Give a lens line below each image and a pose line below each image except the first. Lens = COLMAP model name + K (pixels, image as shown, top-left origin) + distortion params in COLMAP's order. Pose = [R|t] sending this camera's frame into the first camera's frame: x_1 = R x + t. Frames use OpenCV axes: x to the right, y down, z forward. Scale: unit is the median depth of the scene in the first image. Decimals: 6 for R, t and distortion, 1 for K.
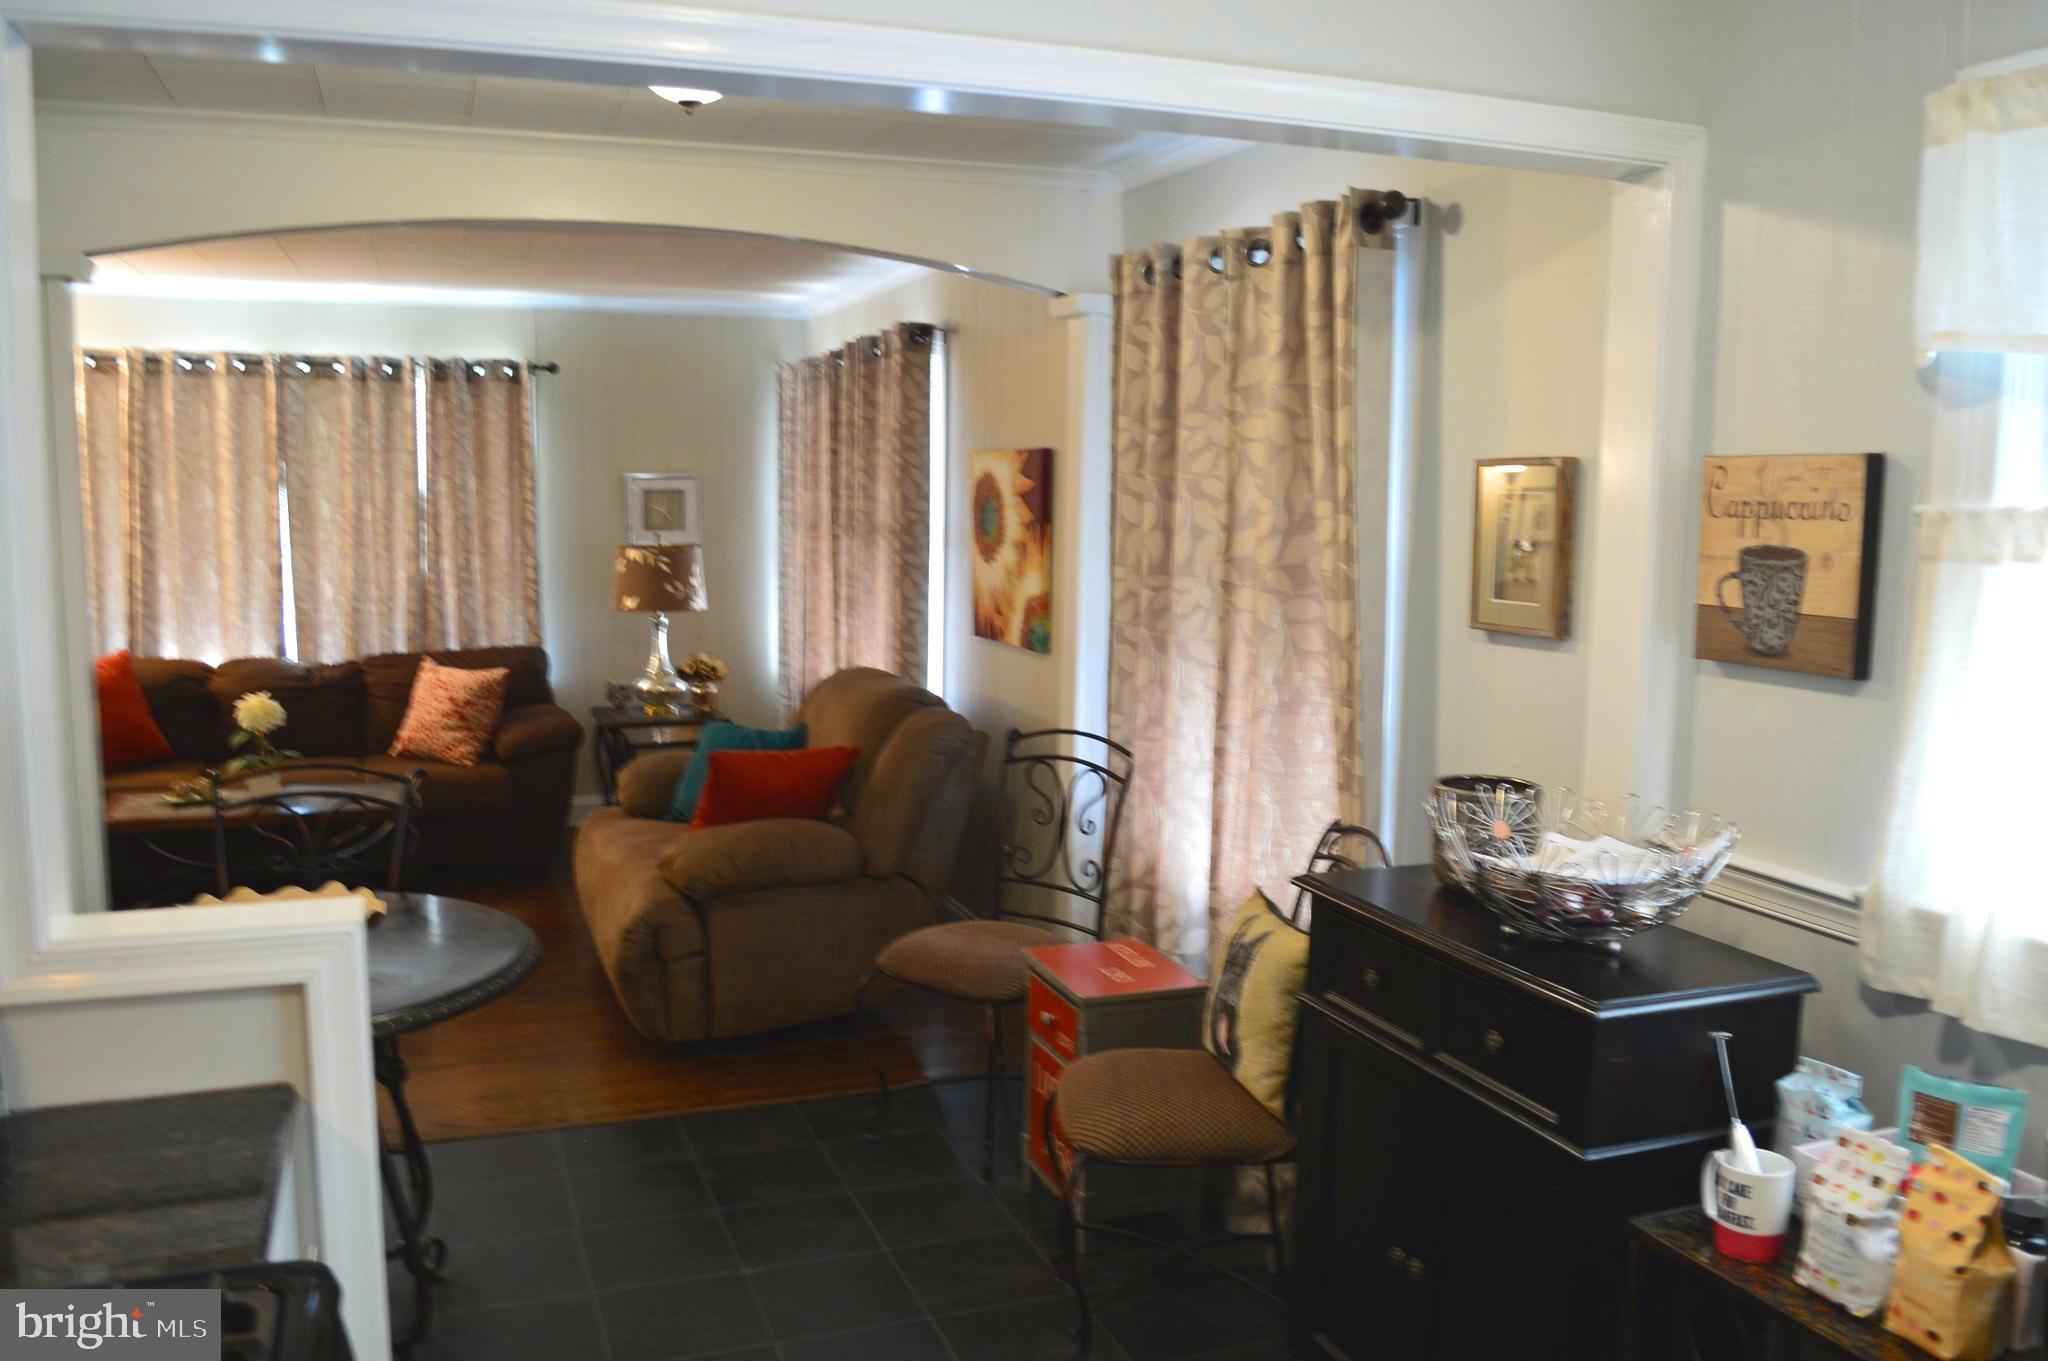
lens RADIAL K [[1631.7, 0, 1023.1], [0, 1631.7, 675.1], [0, 0, 1]] dist [-0.077626, 0.001477]
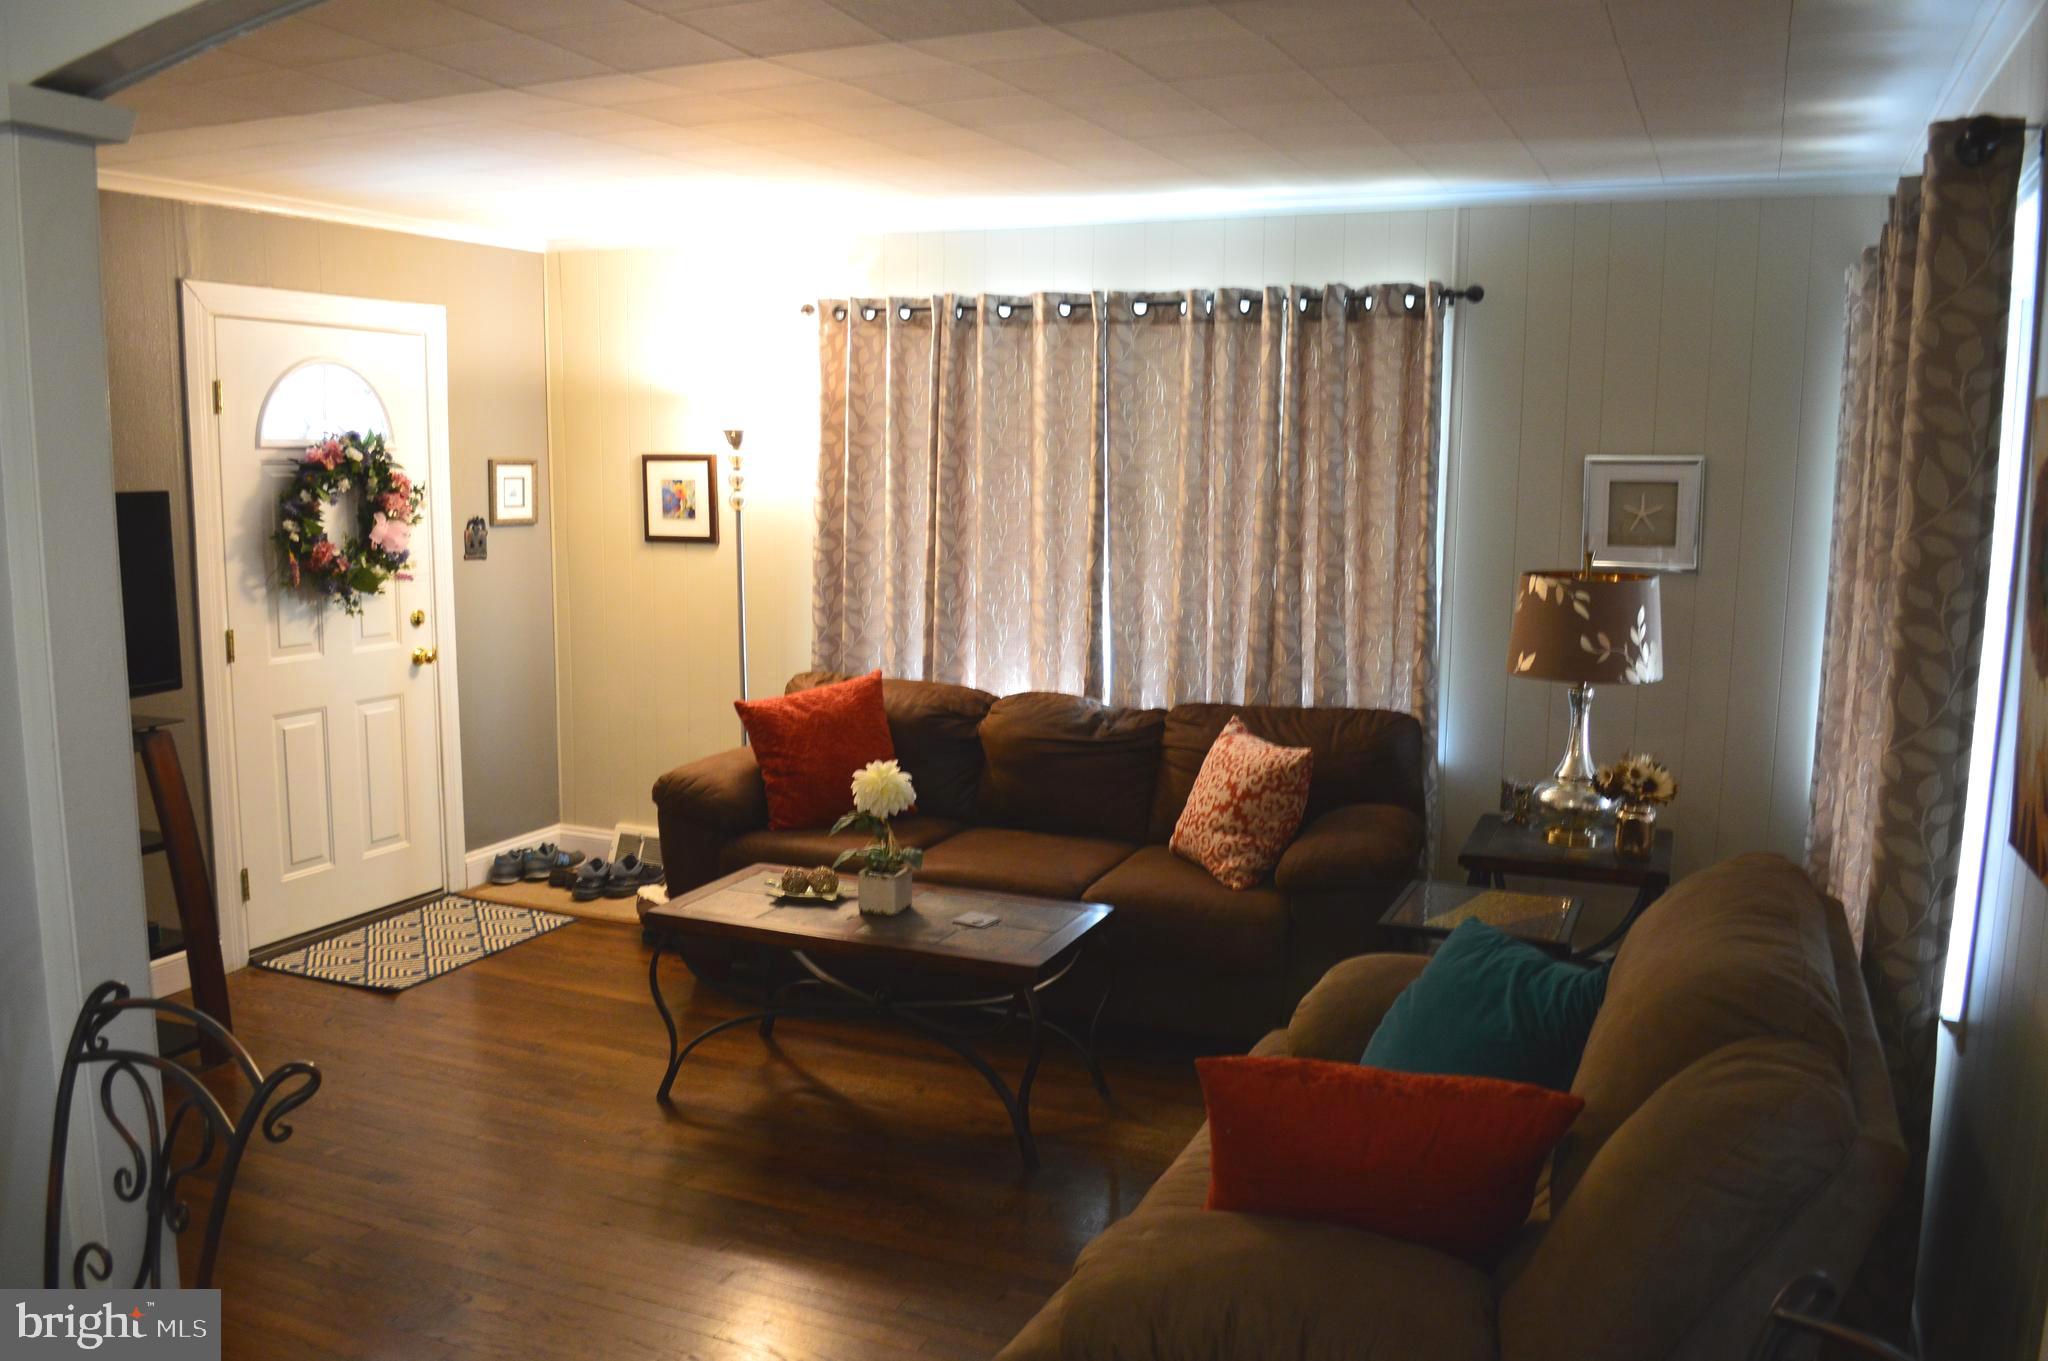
lens RADIAL K [[1631.7, 0, 1023.1], [0, 1631.7, 698.6], [0, 0, 1]] dist [-0.077626, 0.001477]
pose [[0.712117, 0.098524, -0.695113, 0.053103], [-0.084524, 0.994934, 0.054429, -0.048318], [0.696954, 0.019994, 0.716837, 0.422833]]
